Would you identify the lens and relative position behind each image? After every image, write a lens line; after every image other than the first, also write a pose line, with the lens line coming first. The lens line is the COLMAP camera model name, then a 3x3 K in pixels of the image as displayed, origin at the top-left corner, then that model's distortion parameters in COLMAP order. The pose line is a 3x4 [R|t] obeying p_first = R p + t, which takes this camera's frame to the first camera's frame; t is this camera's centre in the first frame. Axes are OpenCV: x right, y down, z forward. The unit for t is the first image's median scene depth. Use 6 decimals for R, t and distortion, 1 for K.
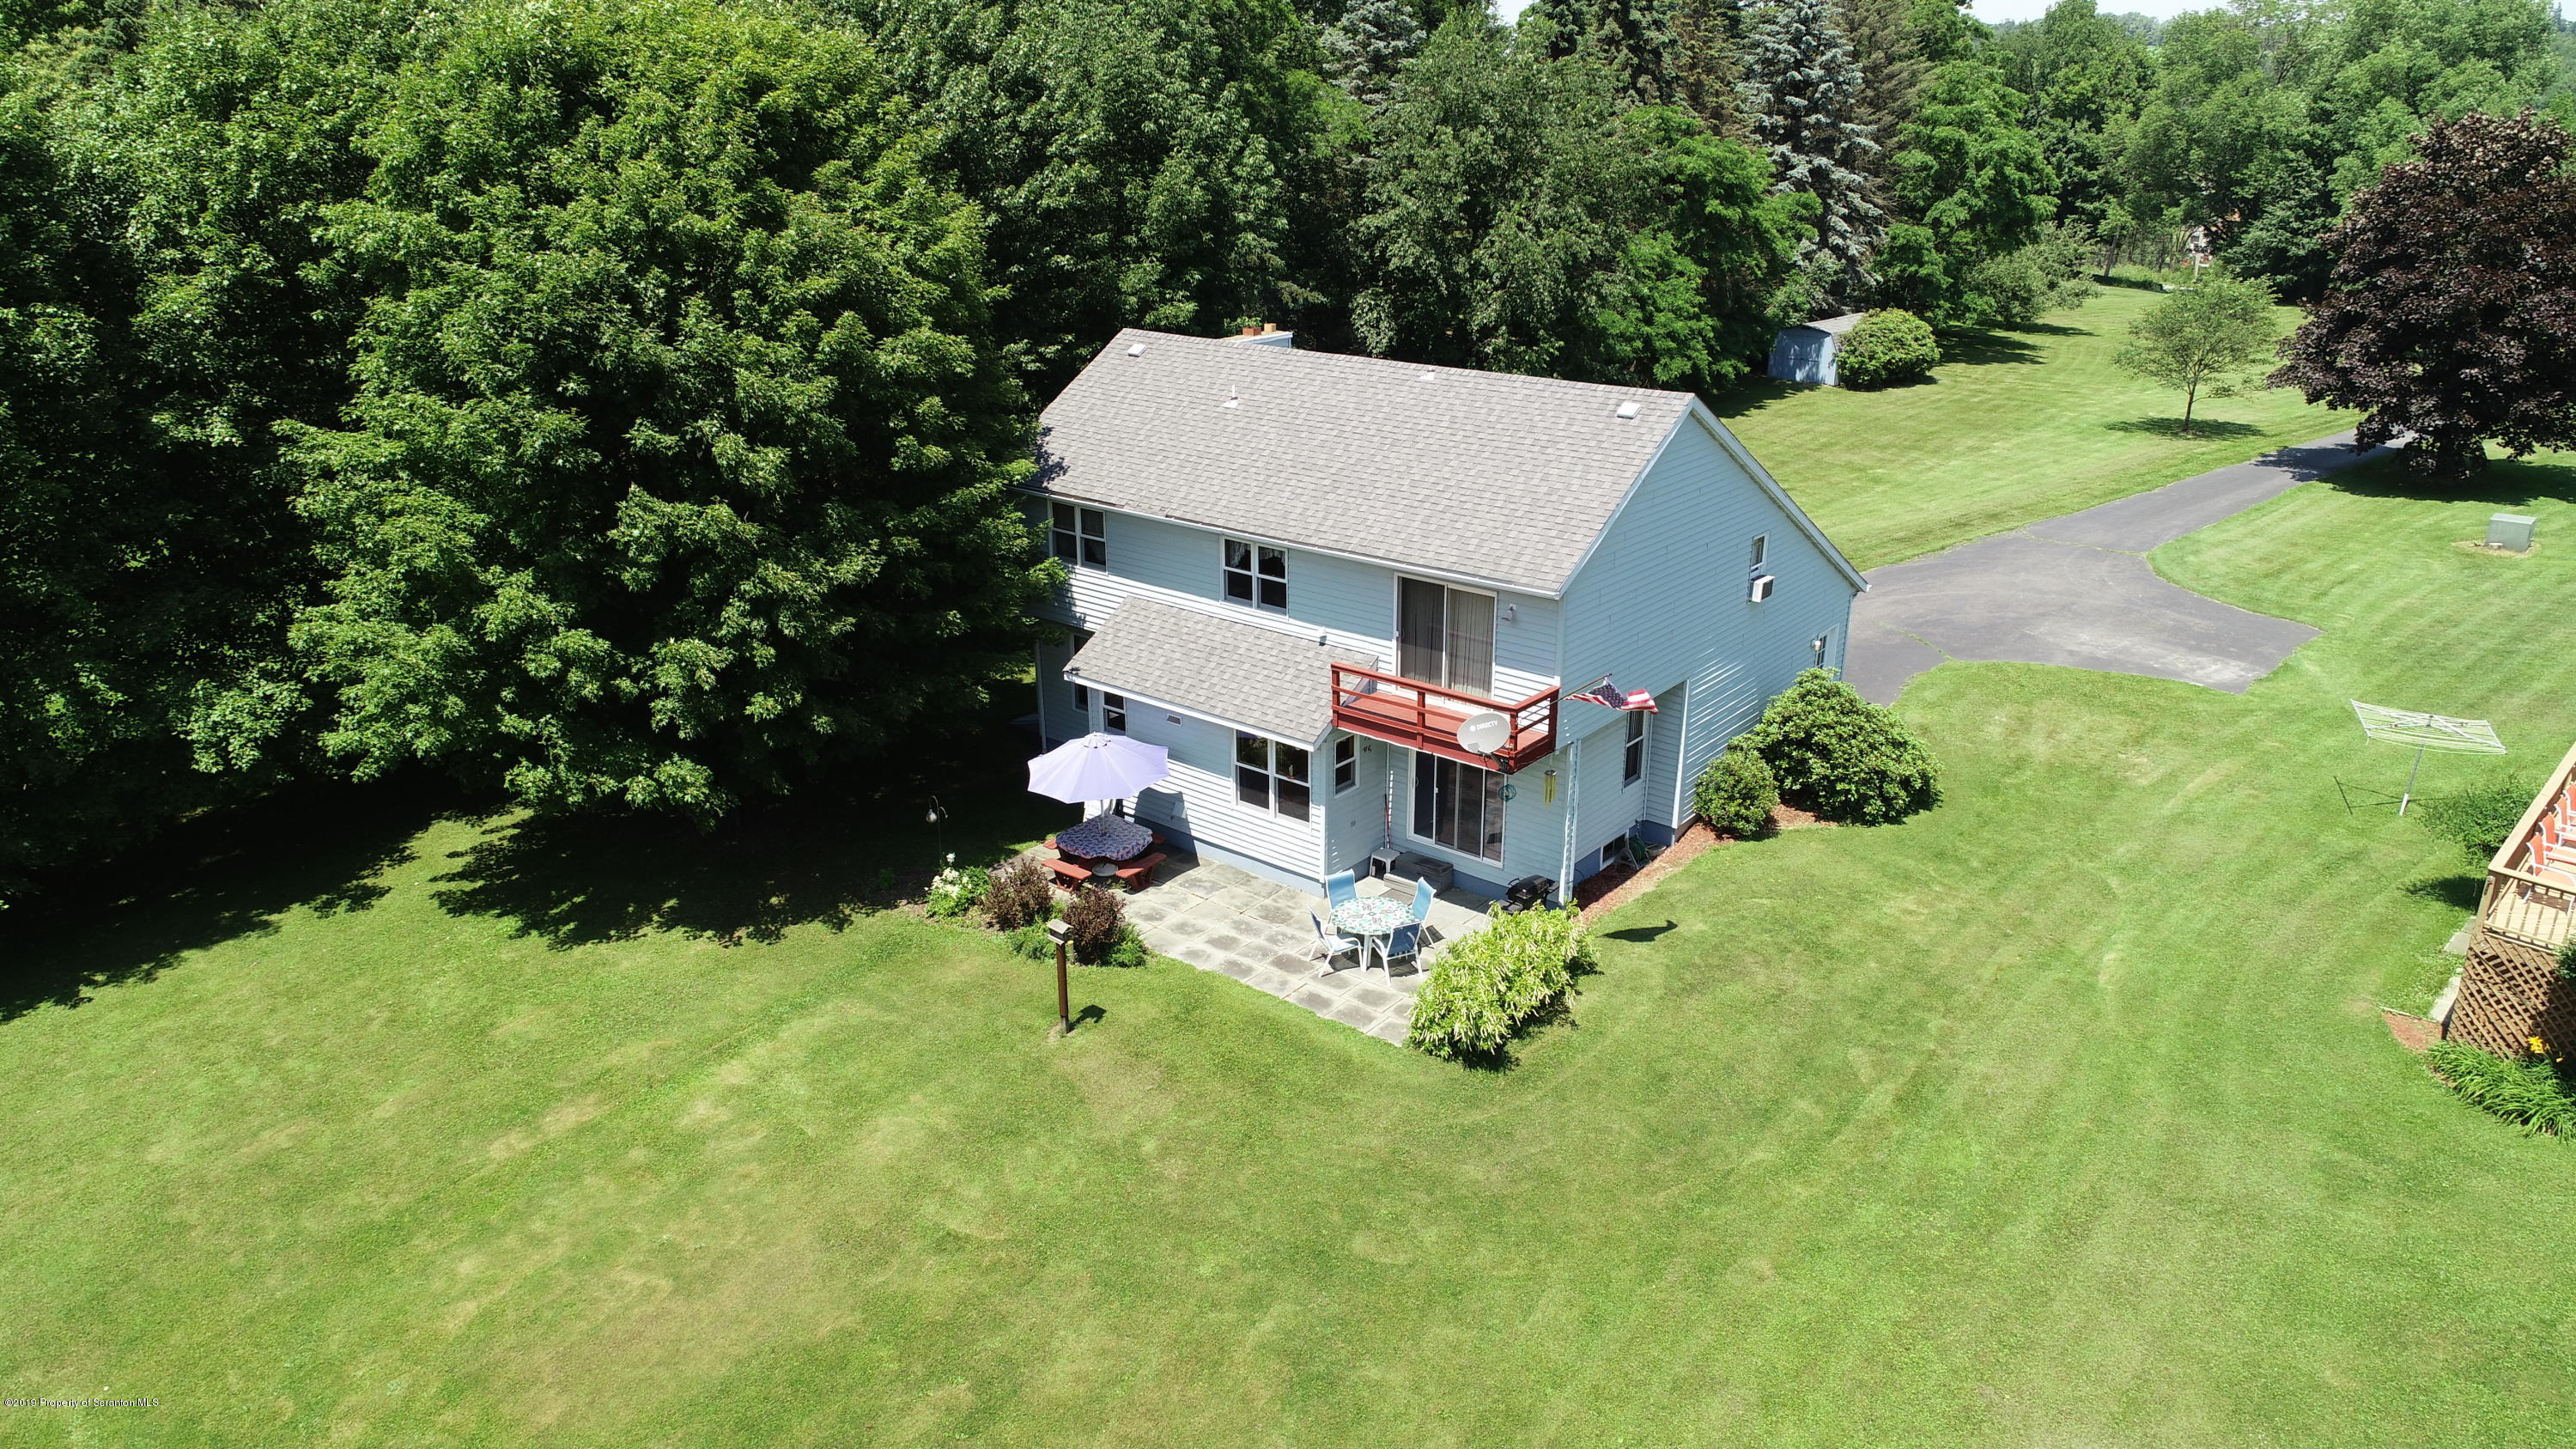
lens RADIAL K [[1754.4, 0, 1288.0], [0, 1754.4, 724.5], [0, 0, 1]] dist [-0.002902, -0.000783]
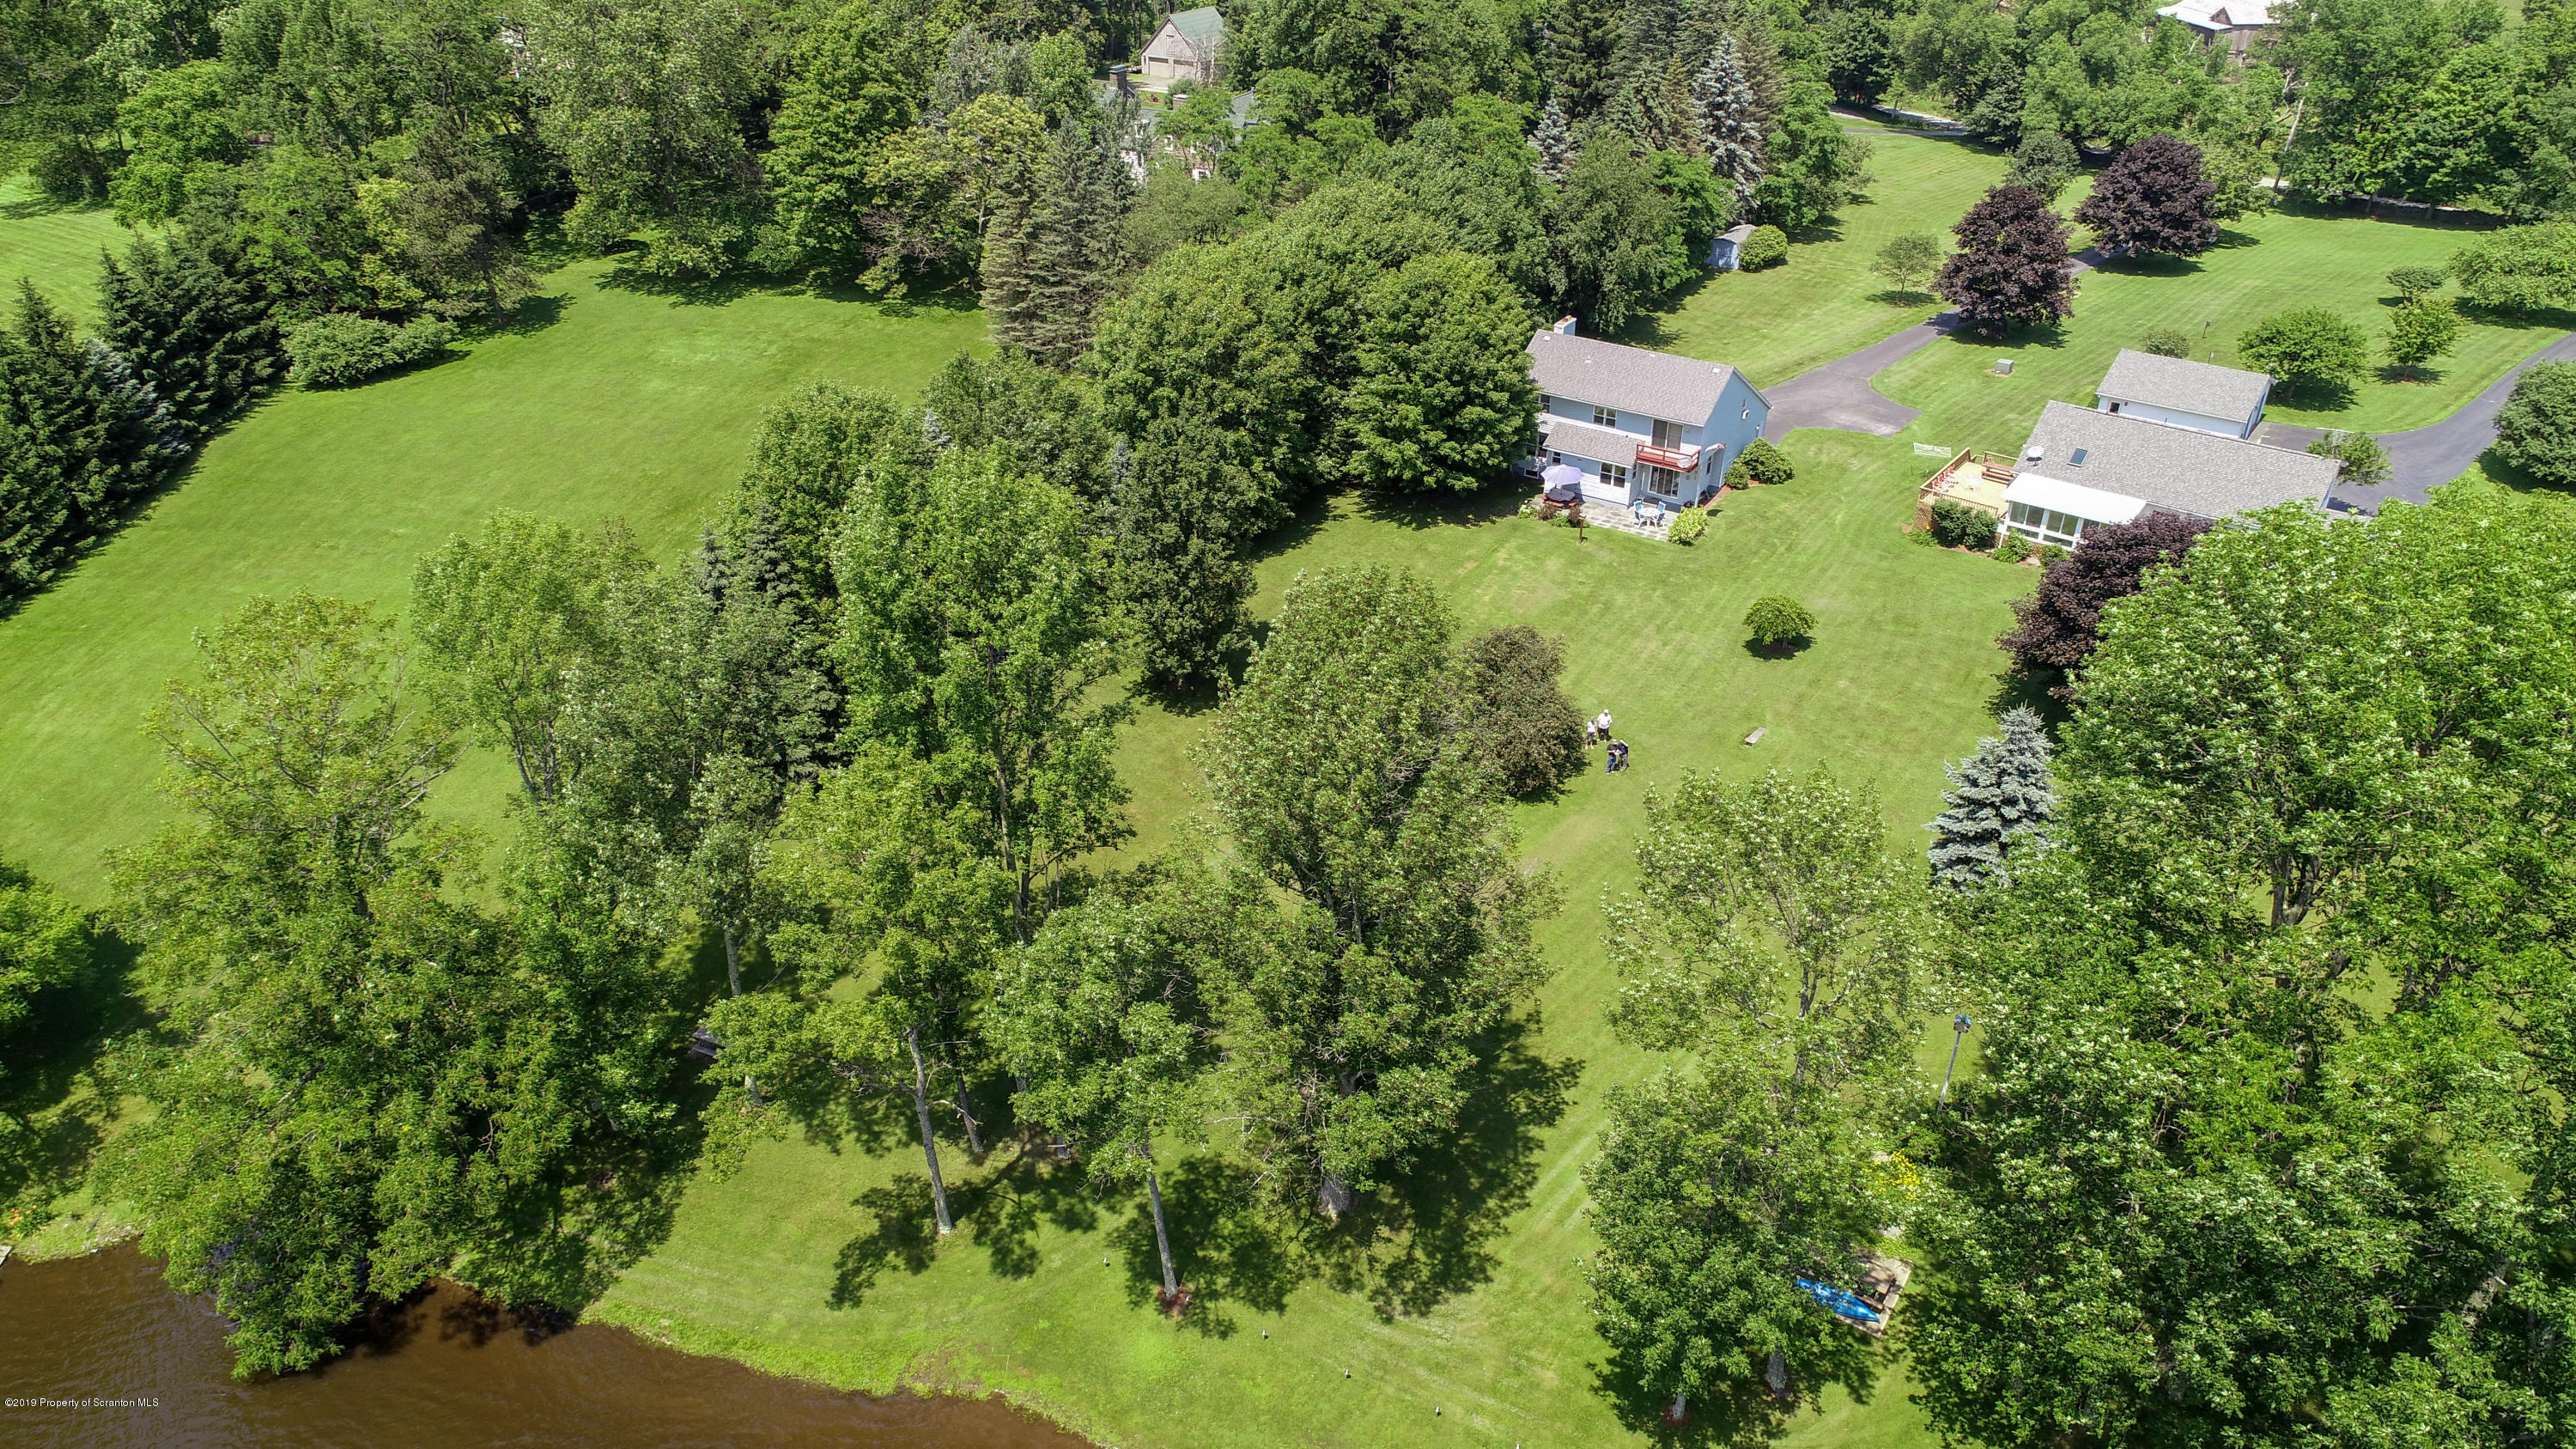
lens RADIAL K [[1754.4, 0, 1288.0], [0, 1754.4, 724.5], [0, 0, 1]] dist [-0.002902, -0.000783]
pose [[0.995047, -0.045116, 0.088575, -0.928956], [0.029435, 0.984838, 0.170963, -0.093125], [-0.094946, -0.167509, 0.981288, -2.323904]]
